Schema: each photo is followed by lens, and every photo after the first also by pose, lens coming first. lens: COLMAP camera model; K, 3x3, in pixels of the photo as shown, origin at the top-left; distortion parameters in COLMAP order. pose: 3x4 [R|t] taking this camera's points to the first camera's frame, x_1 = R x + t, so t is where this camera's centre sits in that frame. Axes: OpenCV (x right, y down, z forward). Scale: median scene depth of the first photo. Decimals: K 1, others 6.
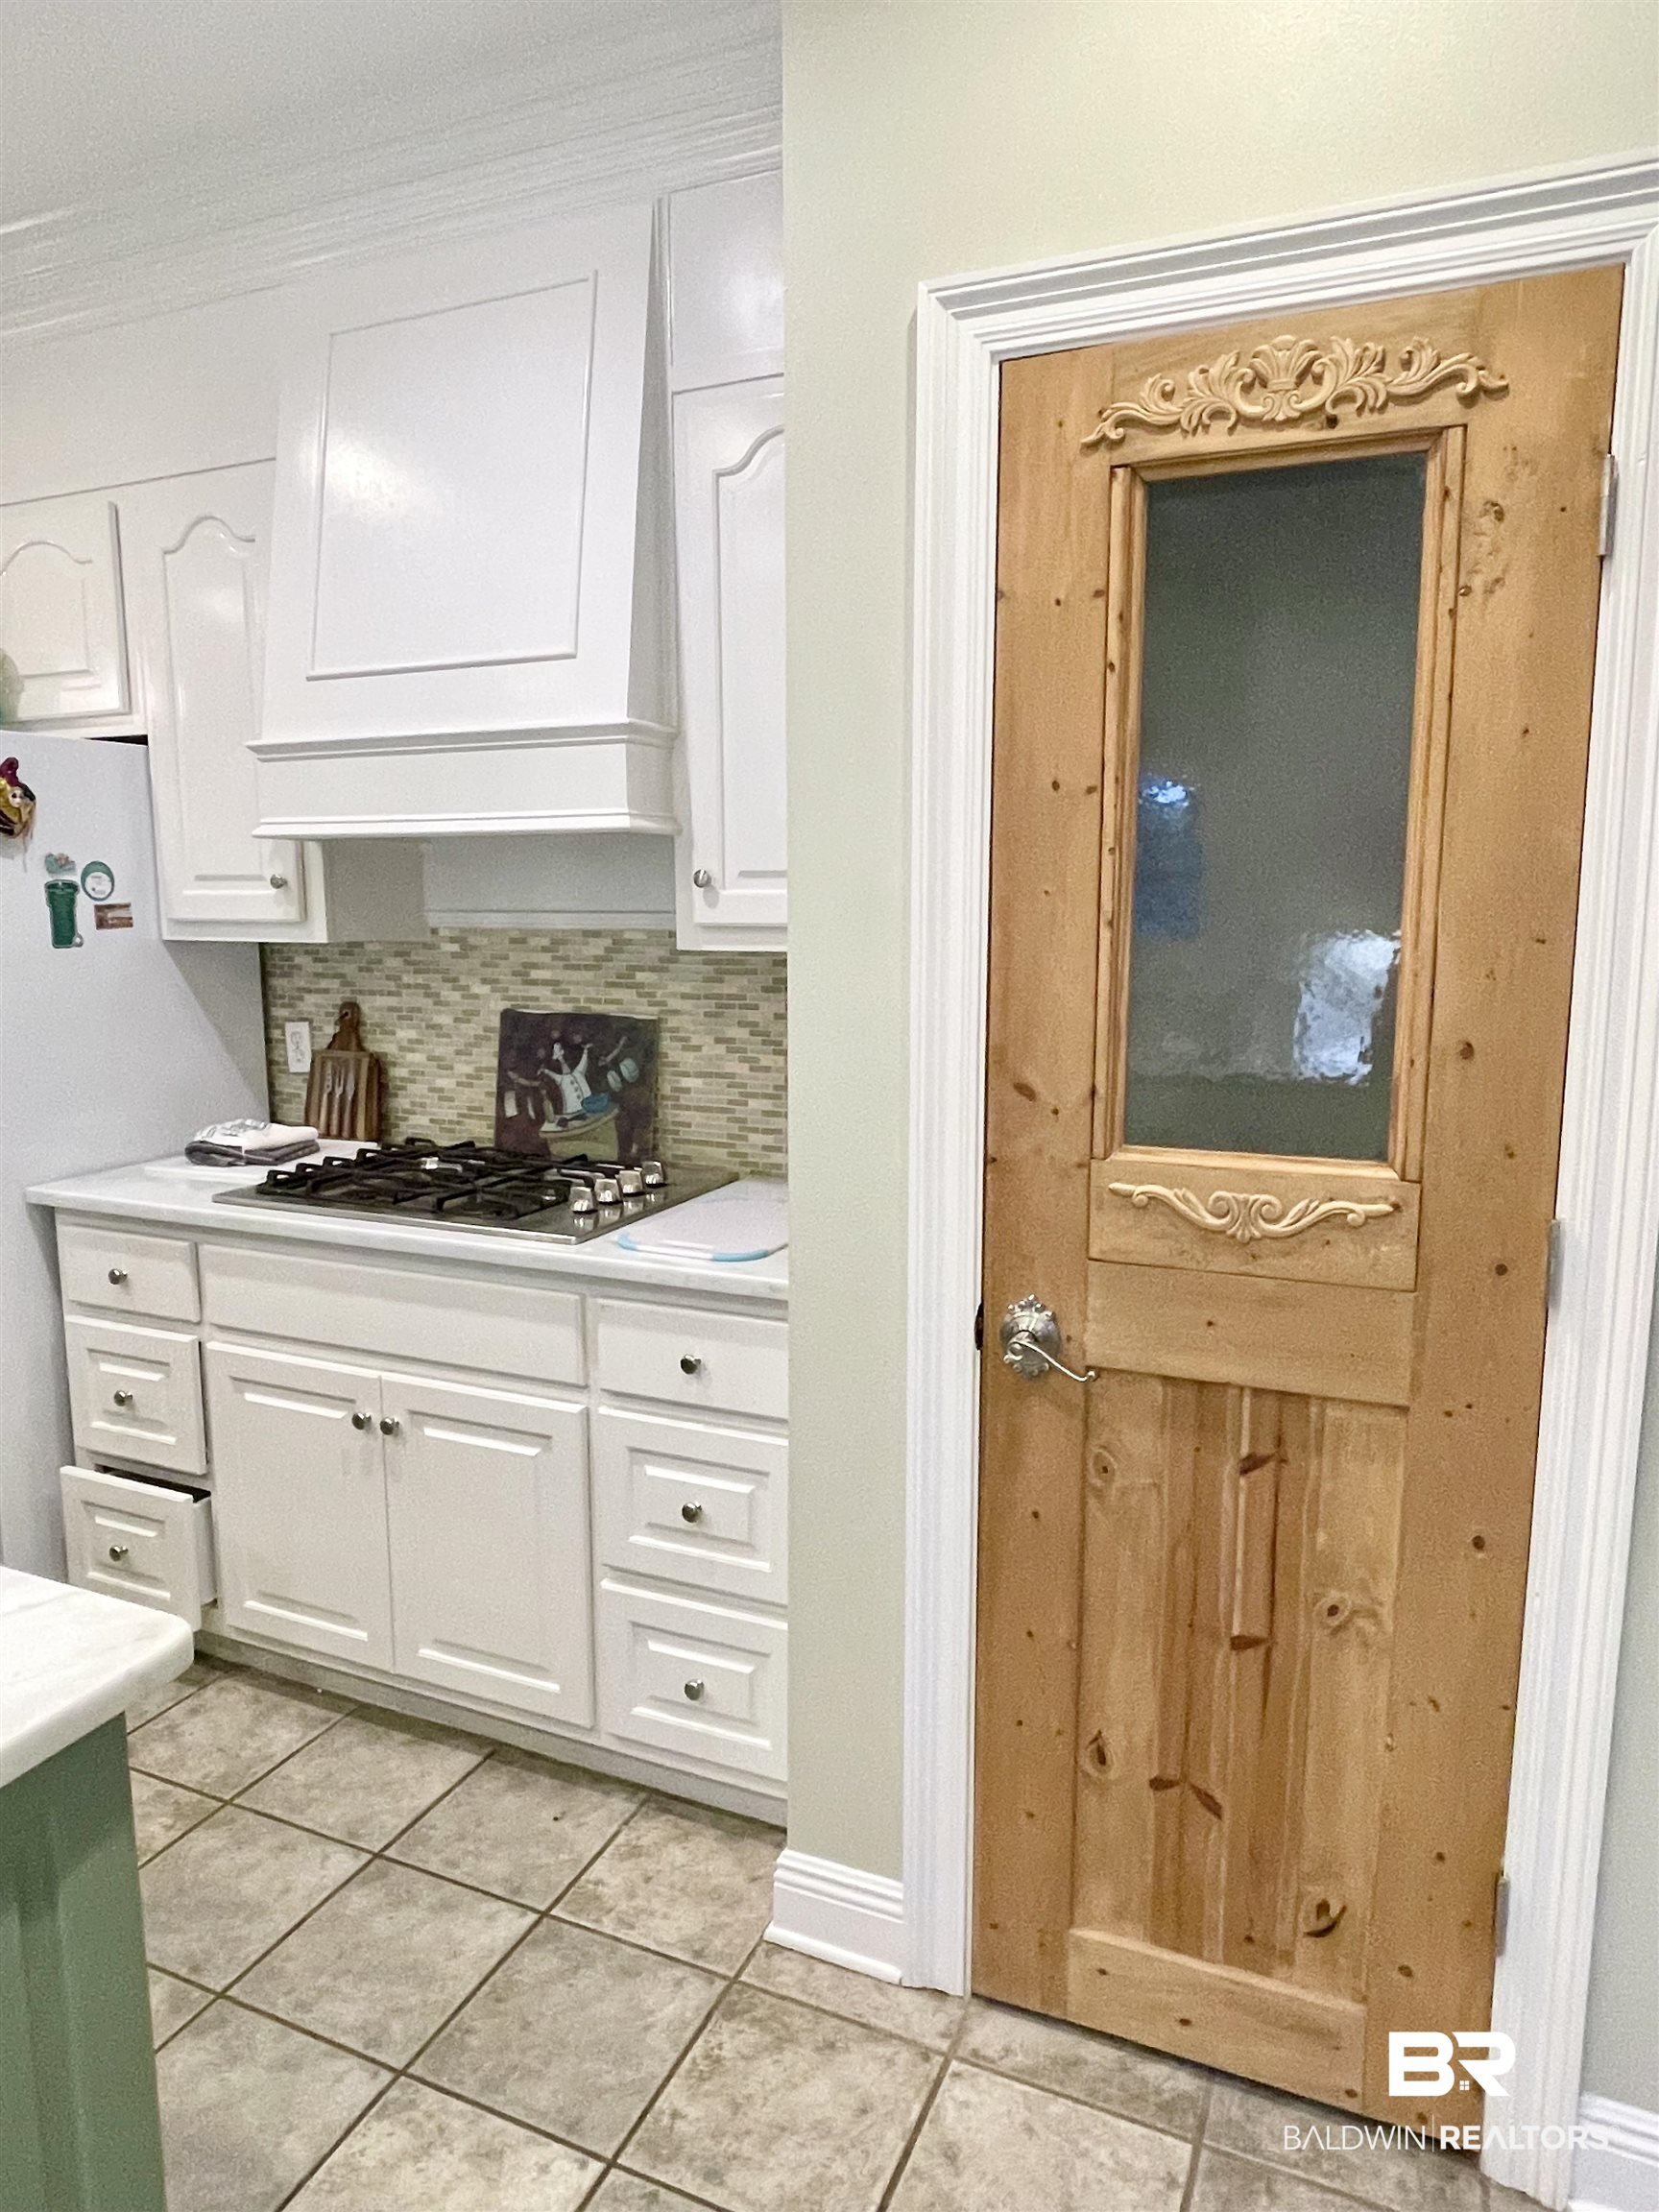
lens RADIAL K [[1416.5, 0, 824.6], [0, 1416.5, 1096.1], [0, 0, 1]] dist [0.006396, -0.005905]
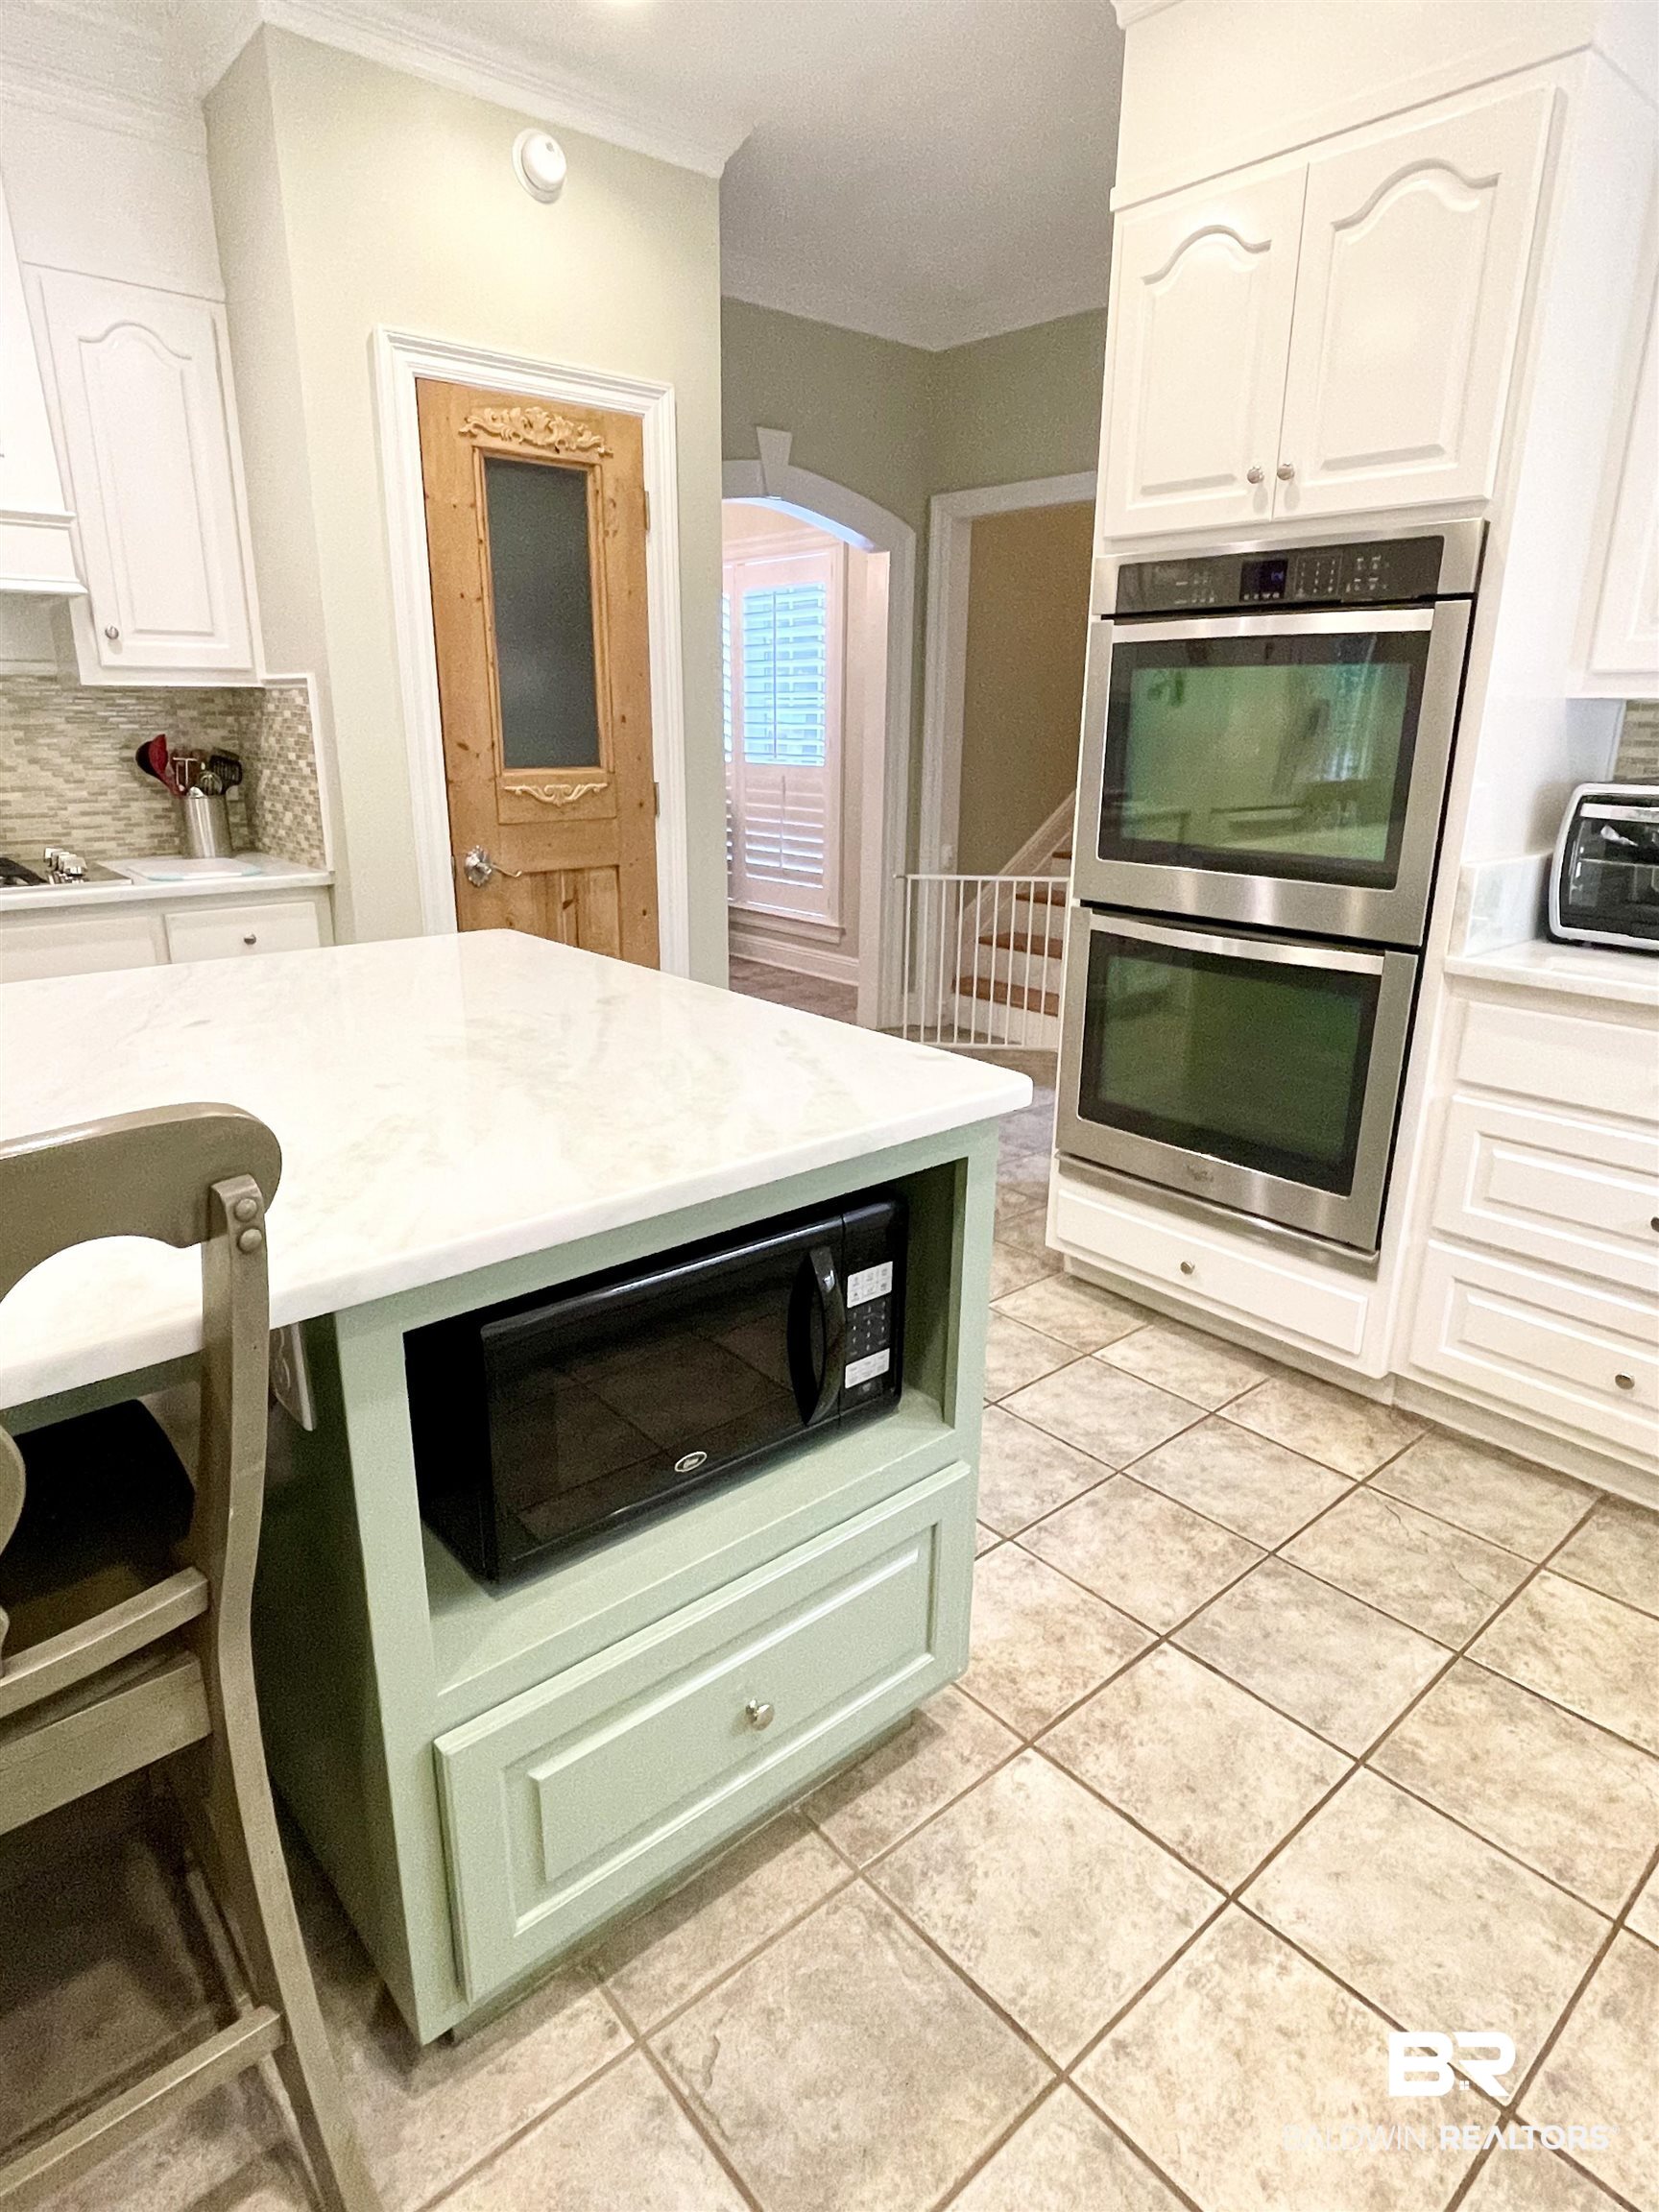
lens RADIAL K [[1238.5, 0, 830.7], [0, 1238.5, 1102.7], [0, 0, 1]] dist [-0.001904, -0.003449]
pose [[0.428999, -0.268877, 0.862360, -1.447953], [0.119373, 0.963174, 0.240926, 0.137020], [-0.895383, -0.000414, 0.445297, -0.341516]]
